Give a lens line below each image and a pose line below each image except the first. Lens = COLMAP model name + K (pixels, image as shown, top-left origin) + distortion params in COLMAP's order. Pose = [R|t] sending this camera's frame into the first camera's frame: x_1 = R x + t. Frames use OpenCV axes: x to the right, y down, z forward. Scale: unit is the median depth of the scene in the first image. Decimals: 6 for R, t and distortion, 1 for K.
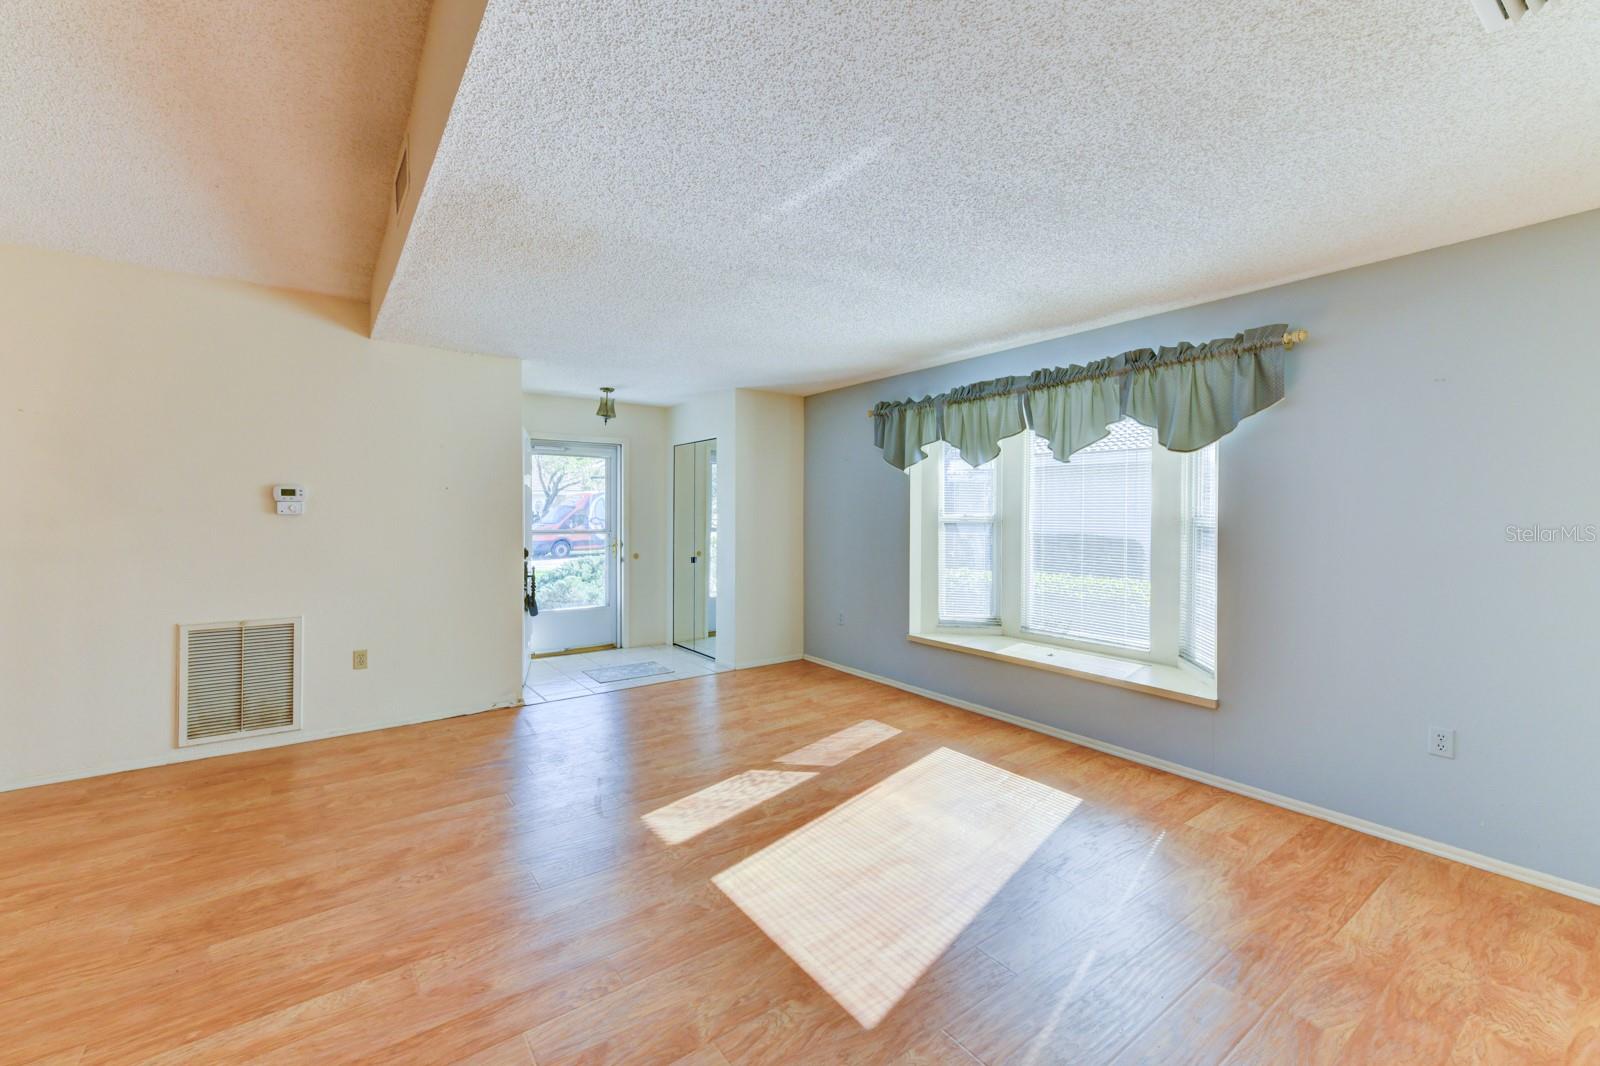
lens RADIAL K [[649.3, 0, 829.1], [0, 649.3, 524.9], [0, 0, 1]] dist [0.013613, -0.000158]
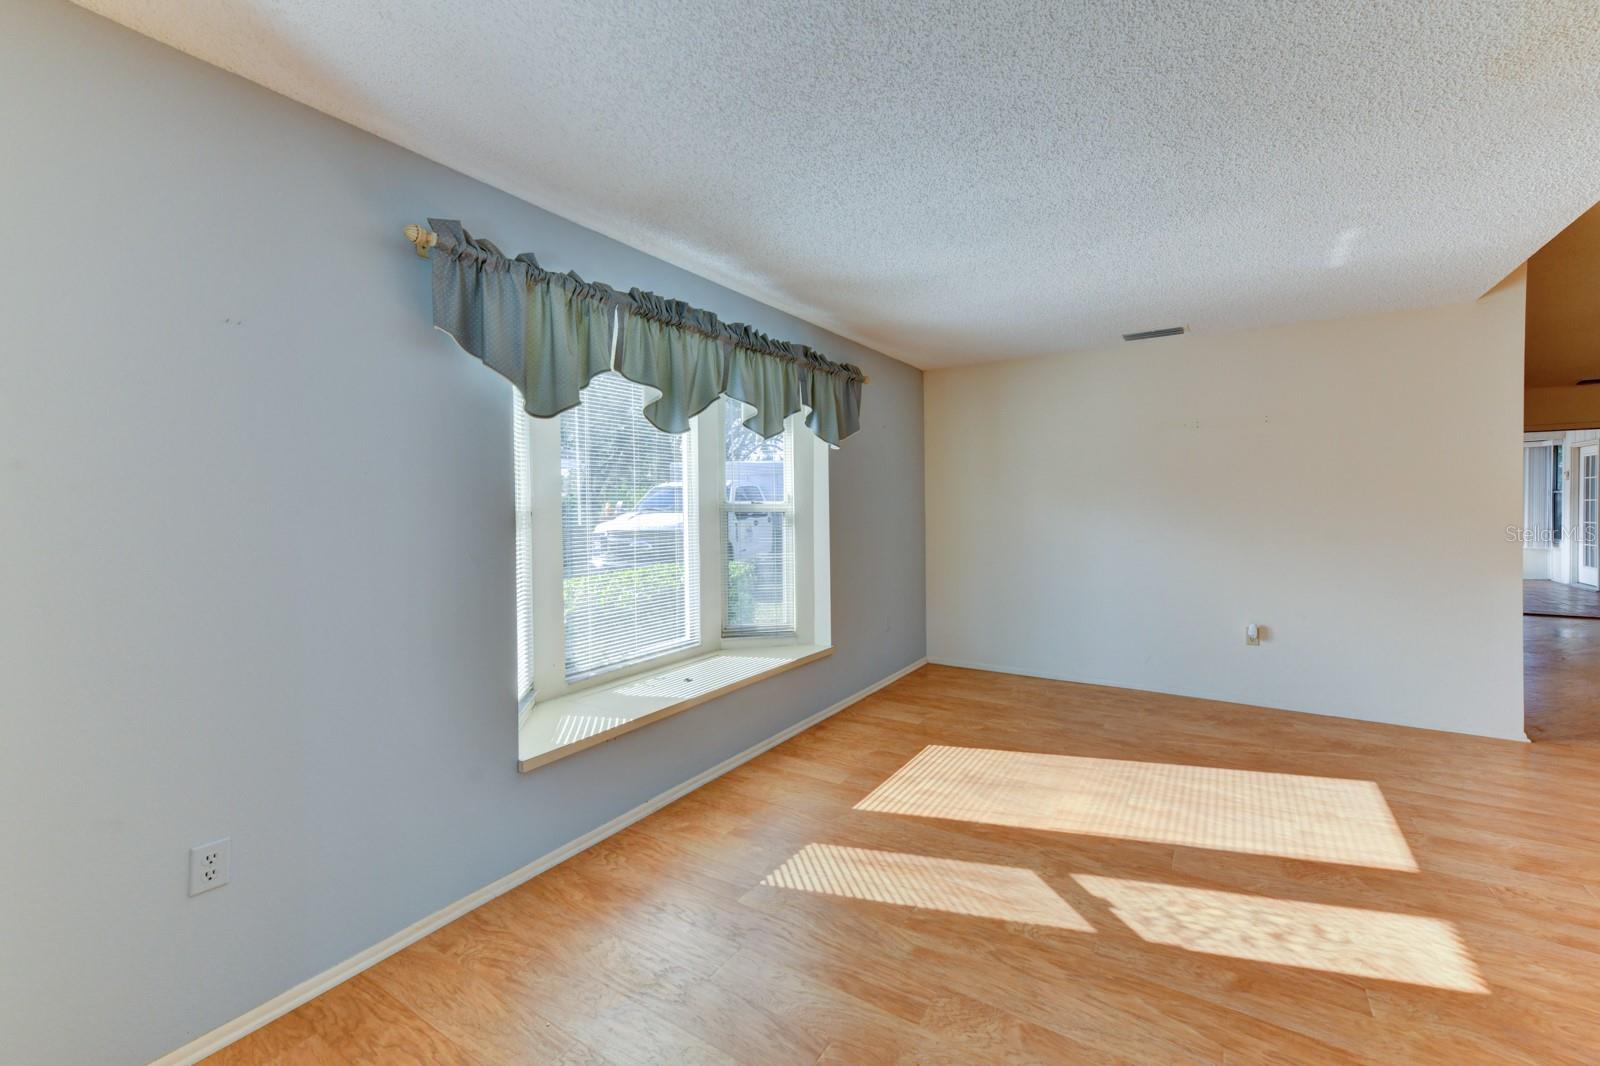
lens RADIAL K [[649.3, 0, 816.5], [0, 649.3, 515.2], [0, 0, 1]] dist [0.013613, -0.000158]
pose [[-0.333317, -0.015639, 0.942685, -0.554413], [0.023547, 0.999412, 0.024905, -0.018013], [-0.942521, 0.030499, -0.332753, 1.365049]]
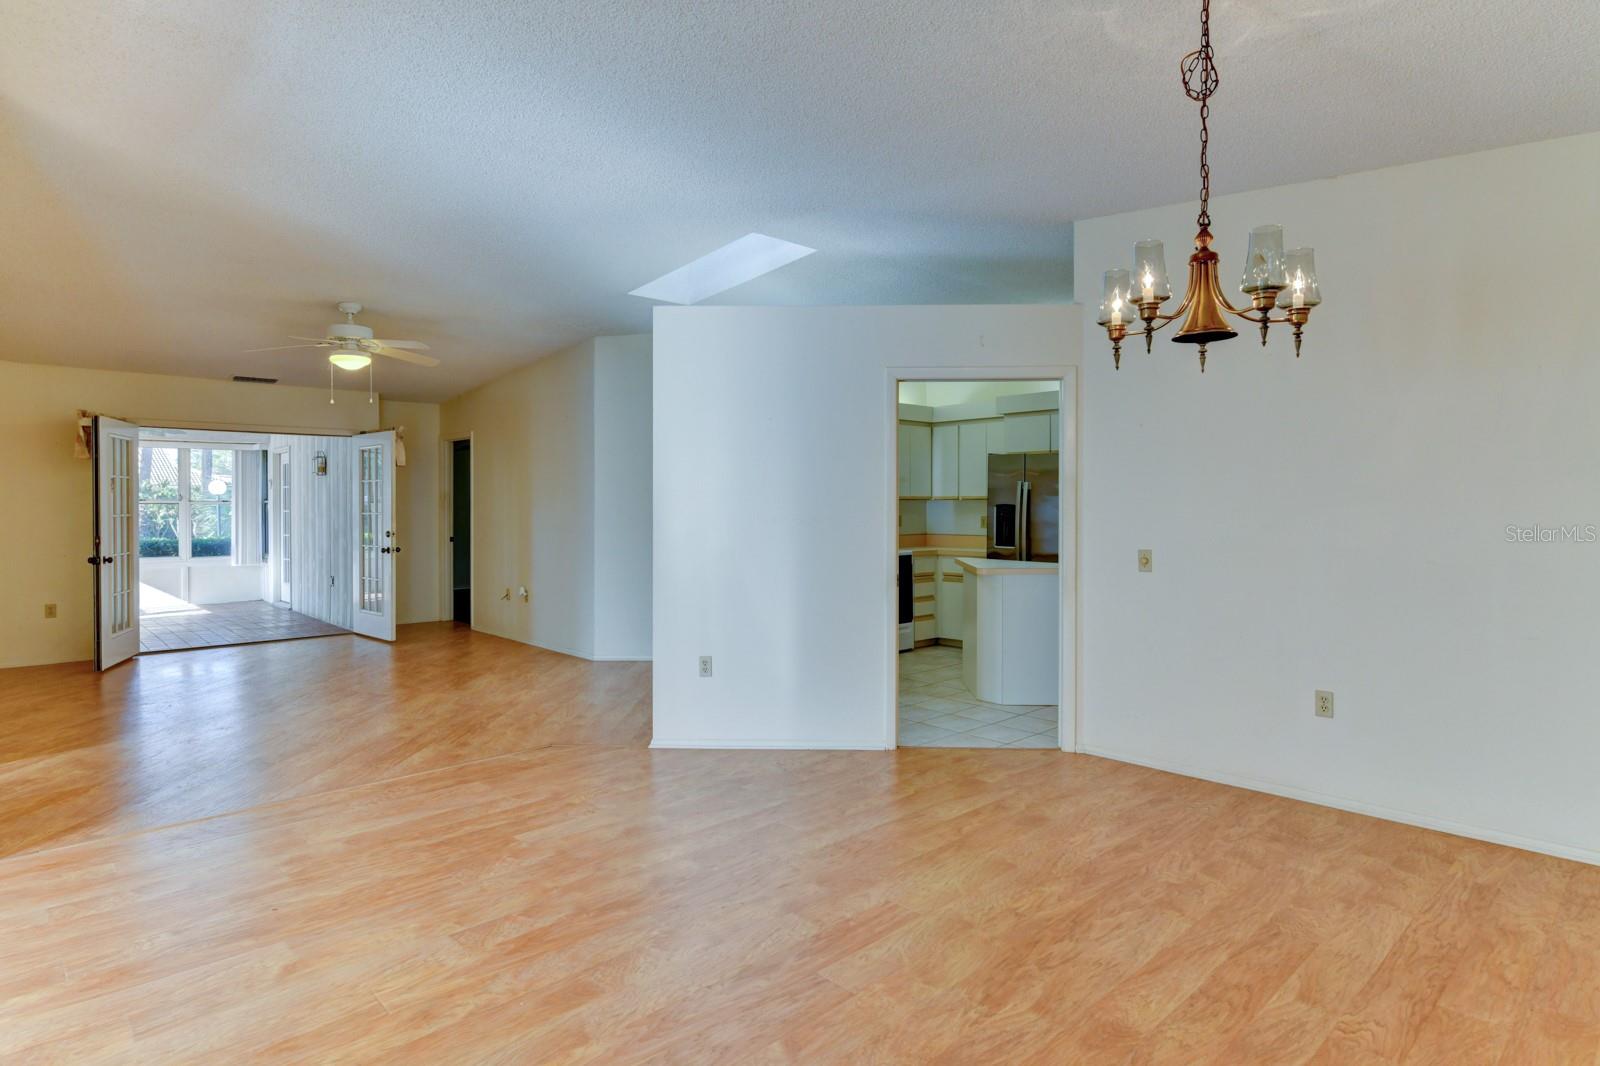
lens RADIAL K [[856.8, 0, 823.9], [0, 856.8, 517.0], [0, 0, 1]] dist [-0.000284, 0.002218]
pose [[-0.995228, -0.001393, -0.097565, -0.756017], [-0.004050, 0.999626, 0.027043, -0.013300], [0.097491, 0.027310, -0.994862, 0.982631]]
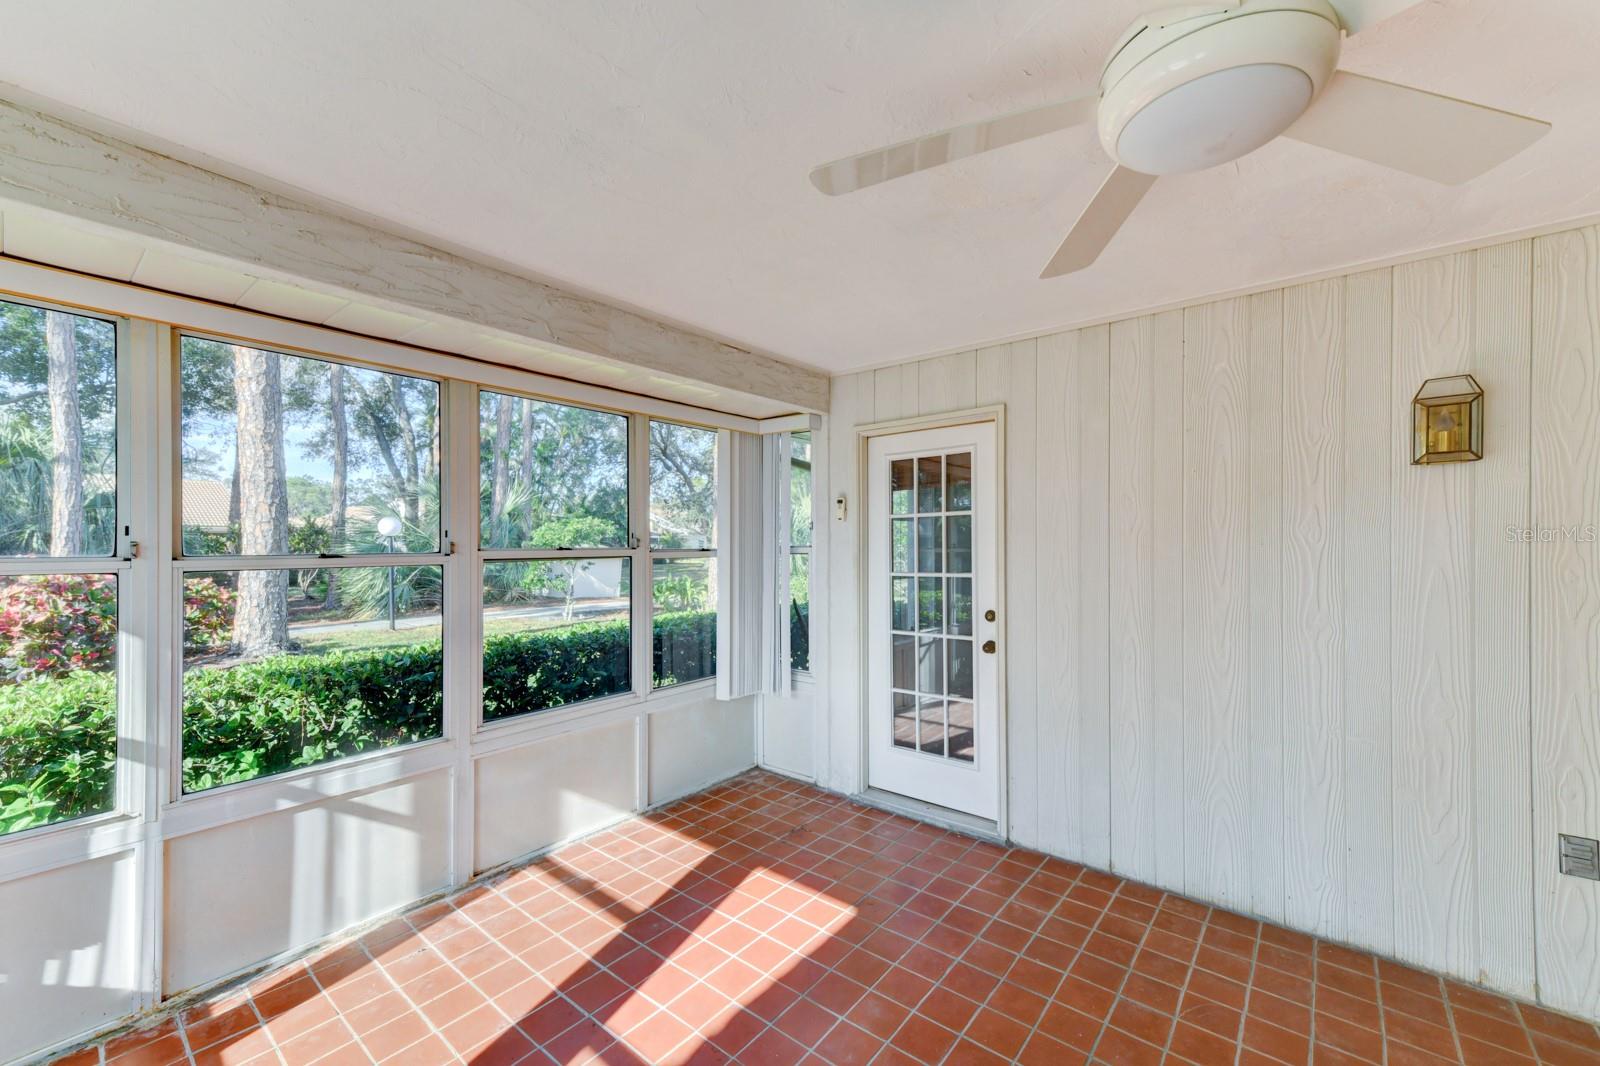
lens RADIAL K [[649.3, 0, 798.3], [0, 649.3, 540.5], [0, 0, 1]] dist [0.013613, -0.000158]
pose [[-0.980075, 0.000029, -0.198628, 1.132909], [-0.002554, 0.999915, 0.012752, -0.003437], [0.198612, 0.013005, -0.979992, -1.269113]]
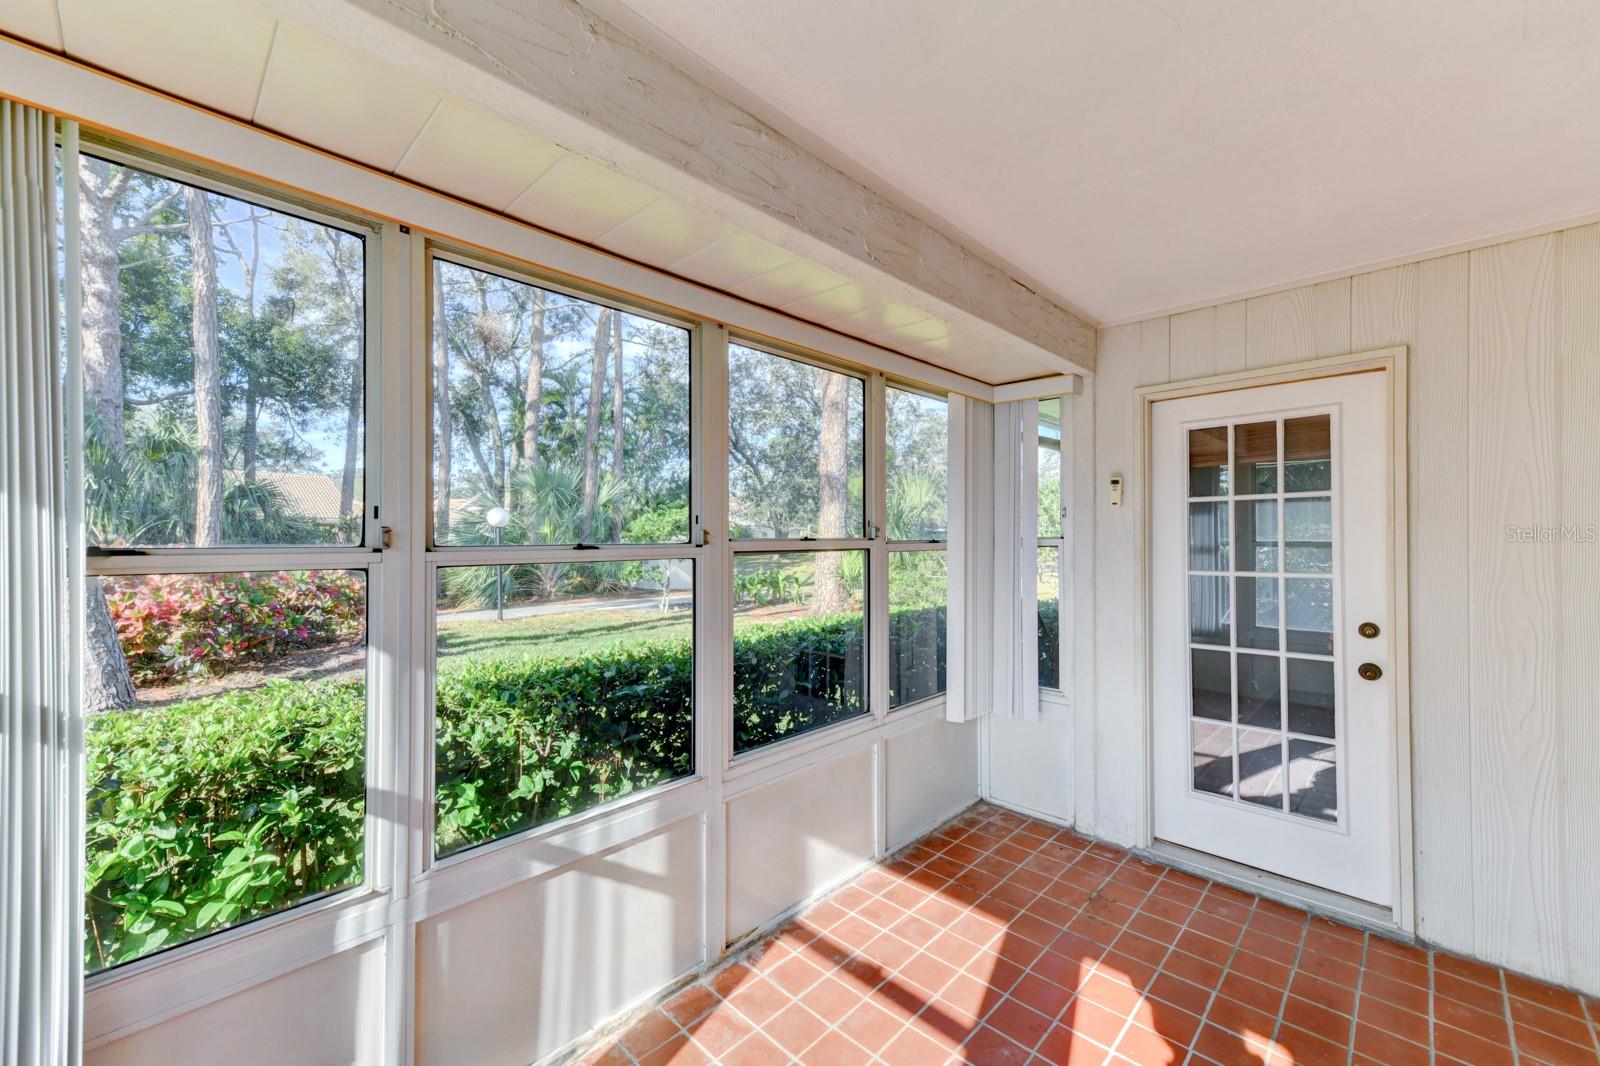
lens RADIAL K [[649.3, 0, 801.7], [0, 649.3, 530.9], [0, 0, 1]] dist [0.013613, -0.000158]
pose [[-0.994066, -0.002801, -0.108747, 1.337631], [-0.003922, 0.999941, 0.010094, 0.003240], [0.108712, 0.010461, -0.994018, -1.467514]]
